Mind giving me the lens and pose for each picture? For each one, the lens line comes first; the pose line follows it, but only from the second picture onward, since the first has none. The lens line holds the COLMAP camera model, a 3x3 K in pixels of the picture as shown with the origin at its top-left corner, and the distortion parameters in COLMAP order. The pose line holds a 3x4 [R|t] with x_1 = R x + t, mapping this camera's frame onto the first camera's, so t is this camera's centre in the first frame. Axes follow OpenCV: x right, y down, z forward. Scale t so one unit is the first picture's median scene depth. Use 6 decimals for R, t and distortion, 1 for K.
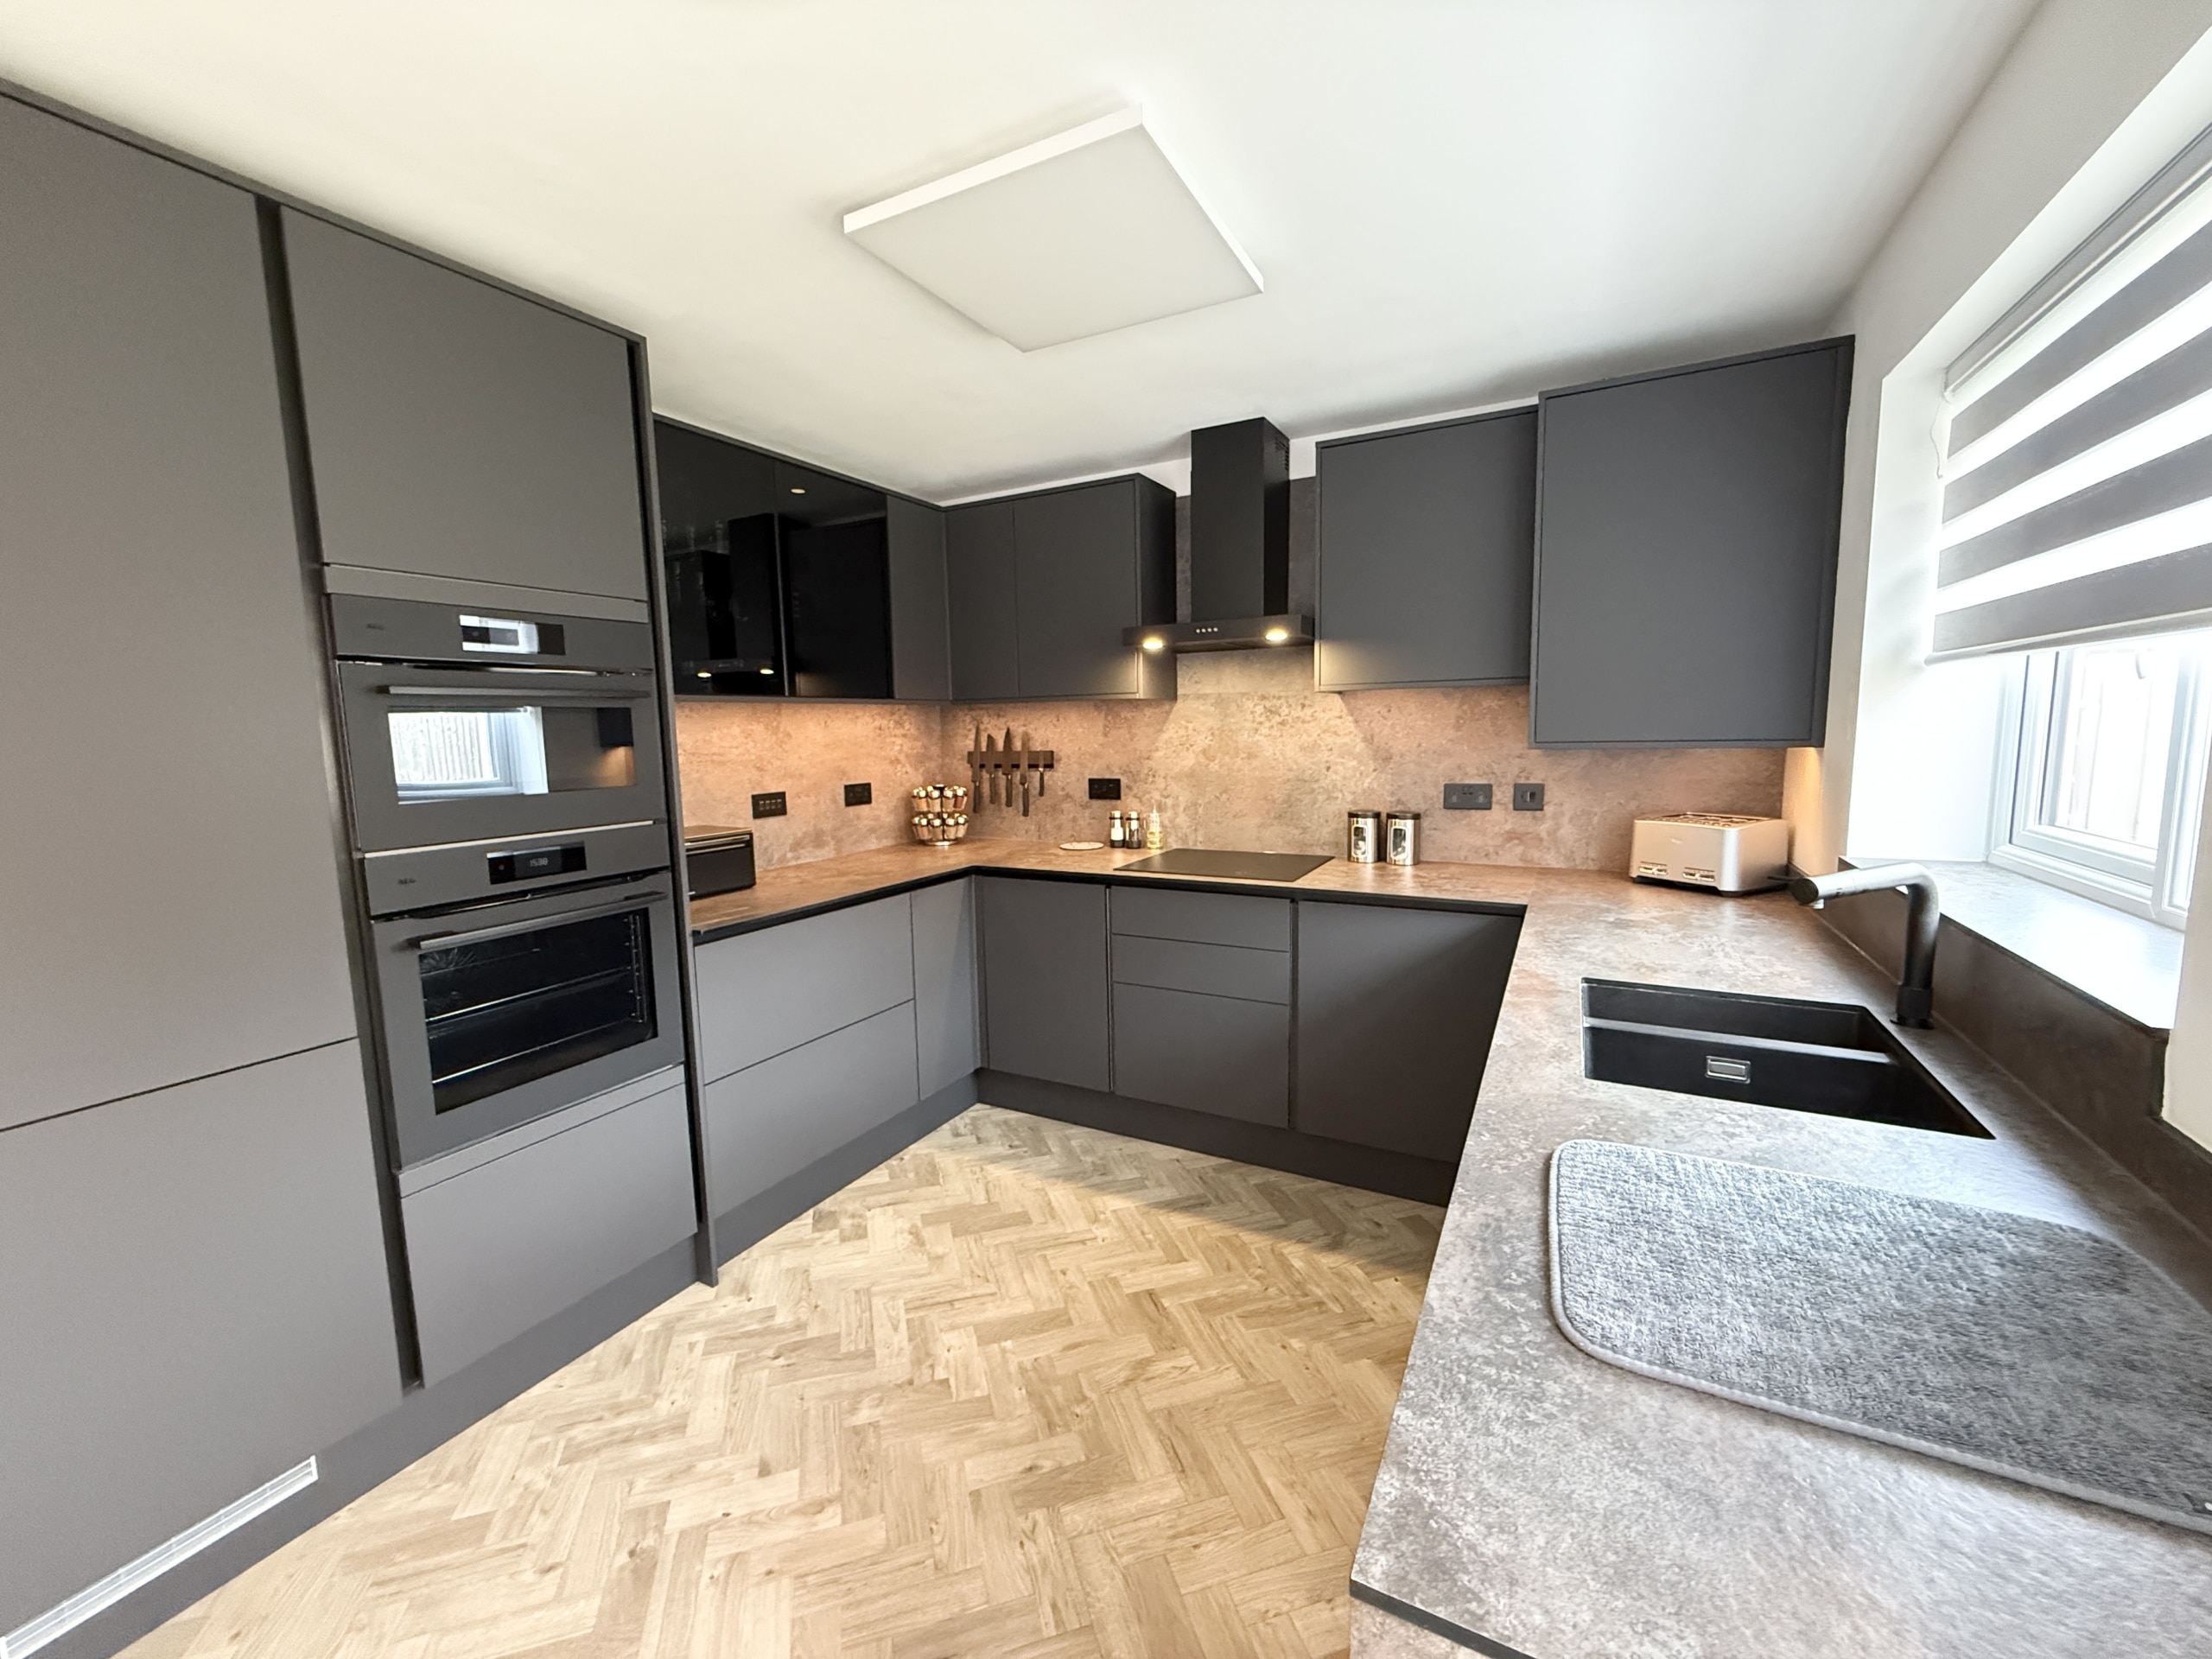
lens RADIAL K [[880.2, 0, 1107.8], [0, 880.2, 828.0], [0, 0, 1]] dist [-0.004267, -0.000126]
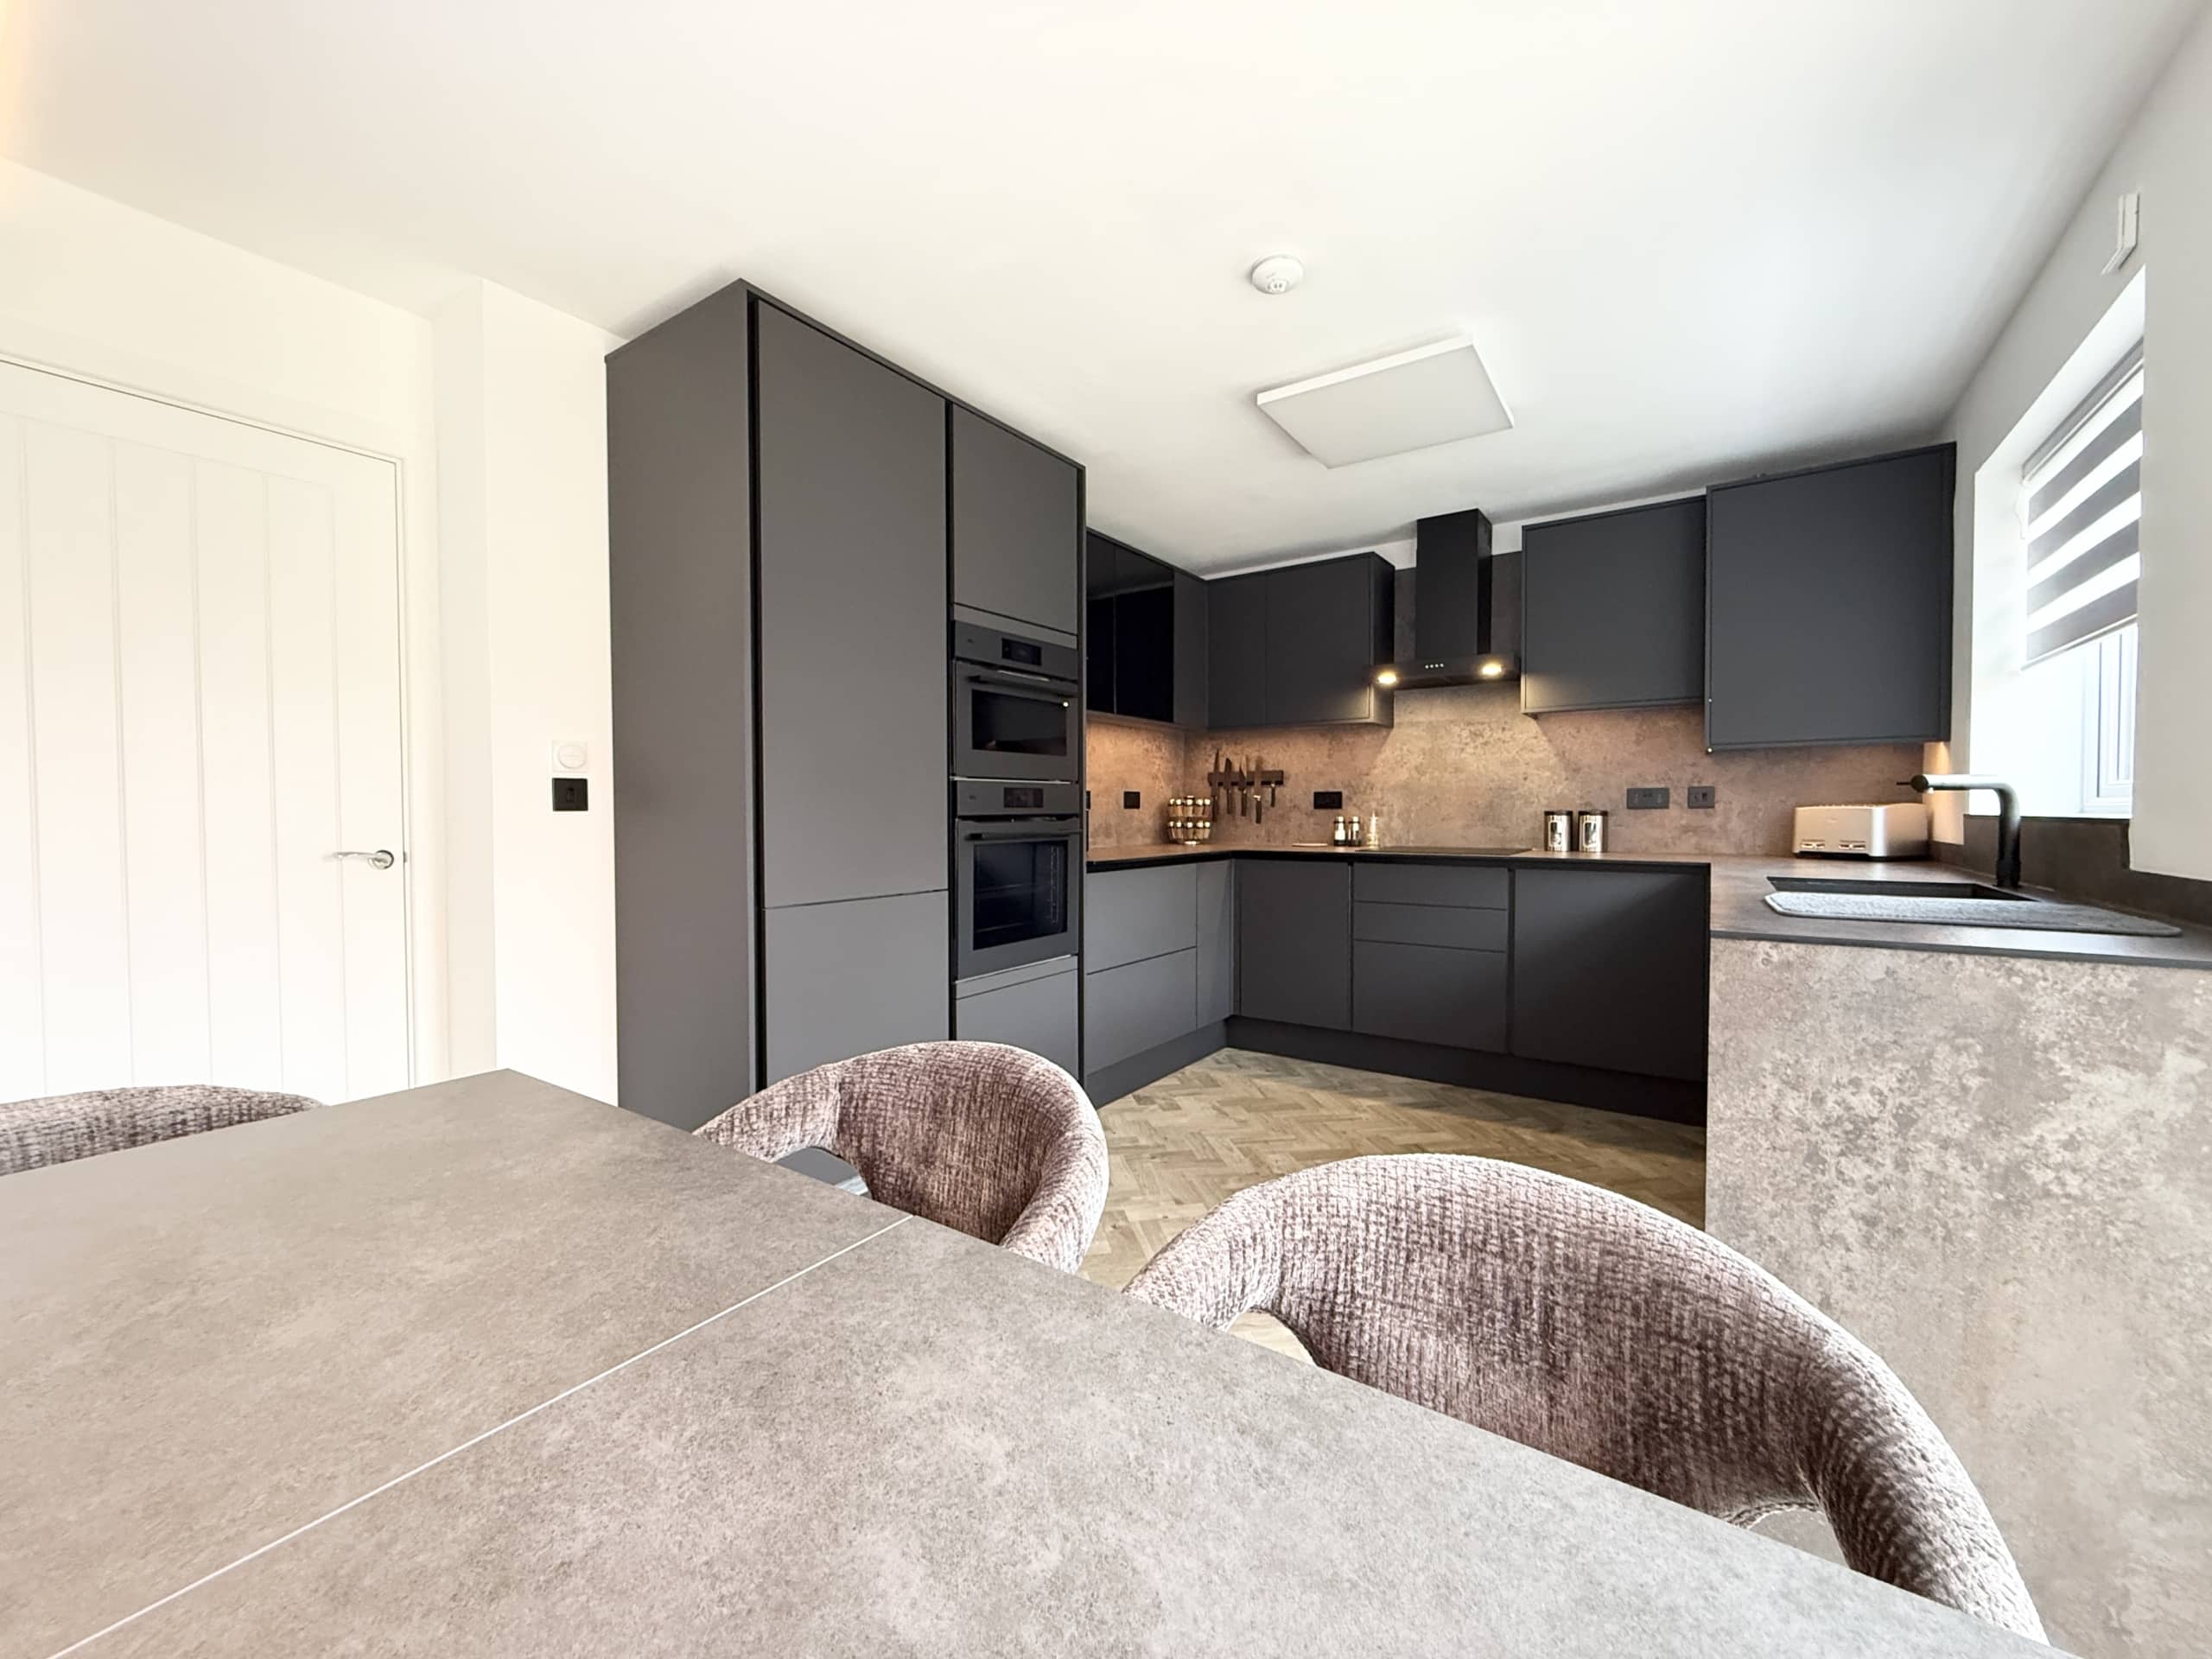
lens RADIAL K [[880.2, 0, 1103.4], [0, 880.2, 826.9], [0, 0, 1]] dist [-0.004267, -0.000126]
pose [[0.992831, 0.020039, -0.117838, -0.219124], [-0.031078, 0.995218, -0.092605, 0.150959], [0.115419, 0.095603, 0.988706, -0.330211]]
